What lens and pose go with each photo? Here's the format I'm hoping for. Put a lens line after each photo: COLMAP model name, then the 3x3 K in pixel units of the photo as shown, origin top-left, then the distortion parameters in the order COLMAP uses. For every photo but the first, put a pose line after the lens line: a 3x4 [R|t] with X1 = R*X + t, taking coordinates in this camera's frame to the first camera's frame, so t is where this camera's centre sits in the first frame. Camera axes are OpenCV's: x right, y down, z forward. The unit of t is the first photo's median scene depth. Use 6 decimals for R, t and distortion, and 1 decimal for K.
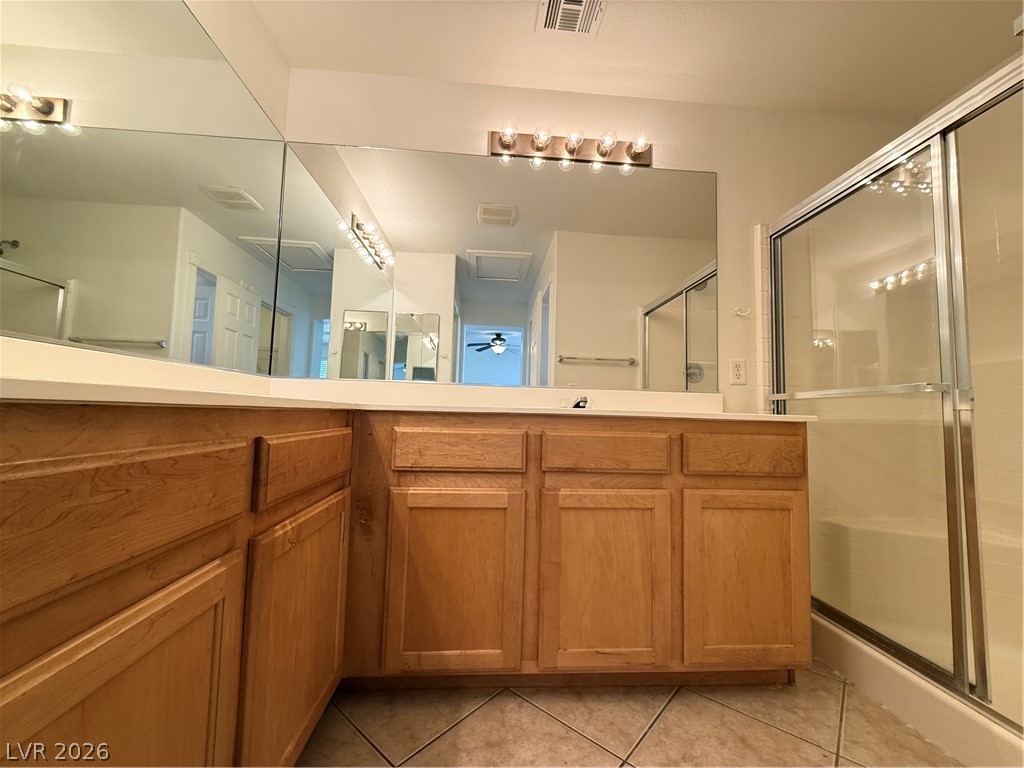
lens RADIAL K [[408.4, 0, 514.8], [0, 408.4, 386.3], [0, 0, 1]] dist [-0.000379, -0.000045]
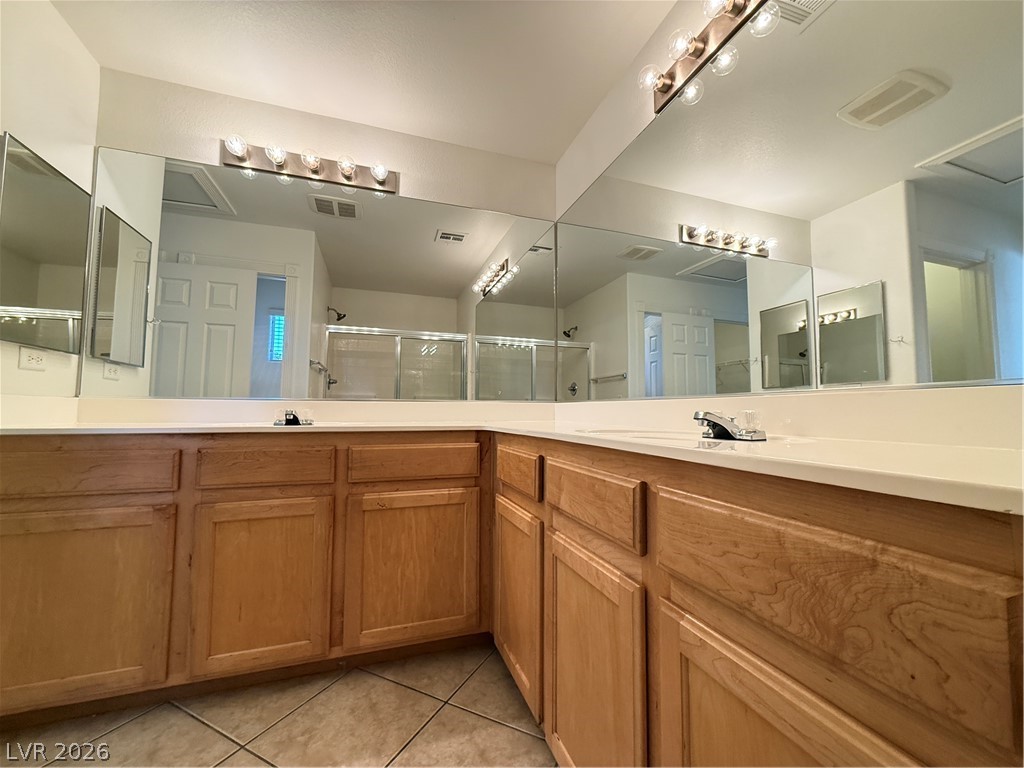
lens RADIAL K [[408.4, 0, 515.0], [0, 408.4, 384.3], [0, 0, 1]] dist [-0.000379, -0.000045]
pose [[0.250020, -0.093041, -0.963760, 0.363521], [0.067154, 0.994642, -0.078601, 0.008034], [0.965909, -0.045068, 0.254928, 0.294097]]
